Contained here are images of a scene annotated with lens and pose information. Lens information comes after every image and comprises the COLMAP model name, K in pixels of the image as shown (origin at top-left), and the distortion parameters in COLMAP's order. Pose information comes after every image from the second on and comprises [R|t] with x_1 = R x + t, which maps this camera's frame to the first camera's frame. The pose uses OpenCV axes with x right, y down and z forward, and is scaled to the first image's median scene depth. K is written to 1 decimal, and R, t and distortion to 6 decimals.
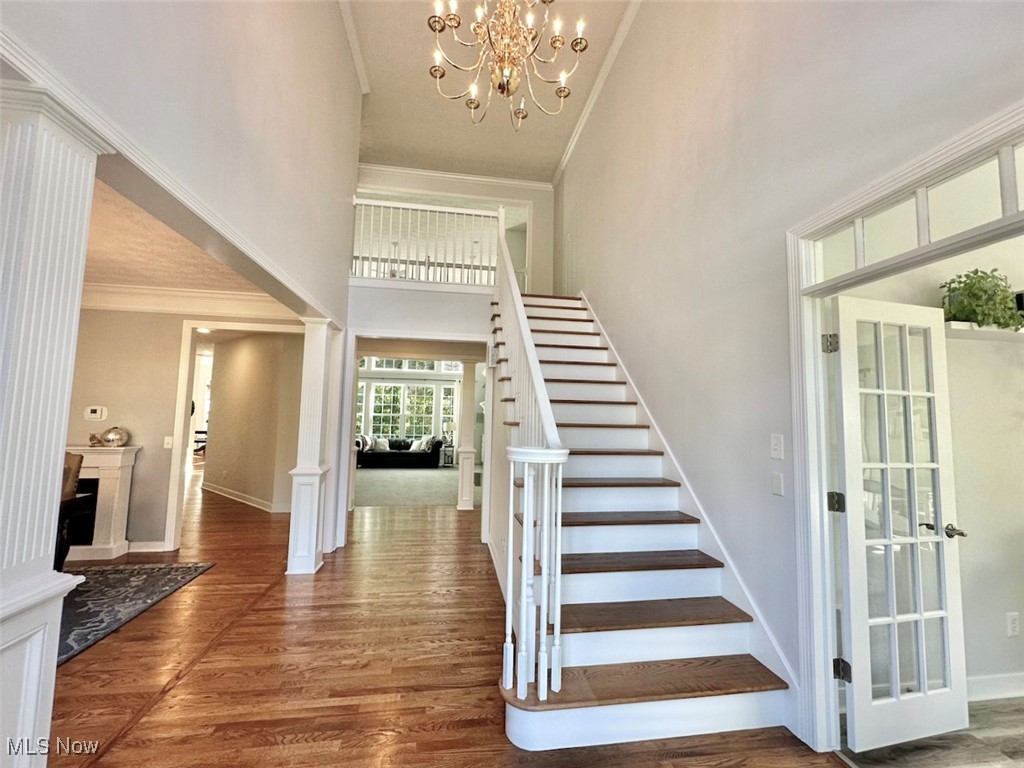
lens RADIAL K [[410.3, 0, 512.0], [0, 410.3, 384.0], [0, 0, 1]] dist [-0.000821, -0.000109]
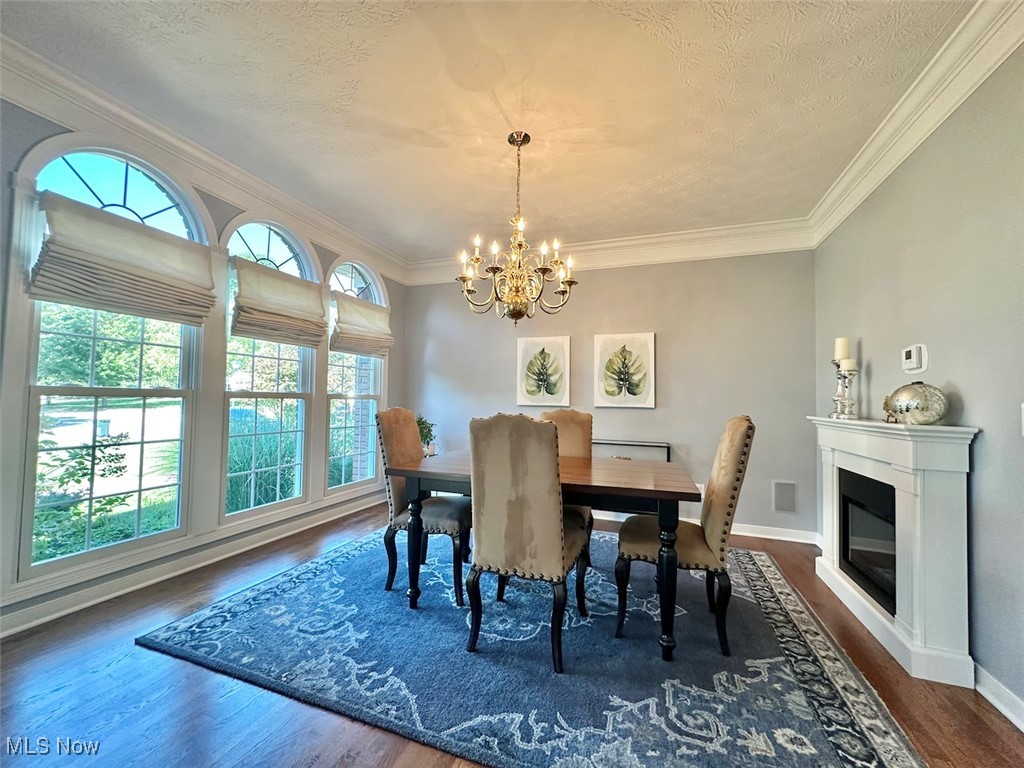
lens RADIAL K [[410.3, 0, 512.0], [0, 410.3, 384.0], [0, 0, 1]] dist [-0.000821, -0.000109]
pose [[-0.482735, -0.061855, -0.873579, -0.428042], [0.040017, 0.994903, -0.092559, 0.161997], [0.874852, -0.079640, -0.477799, 1.009131]]
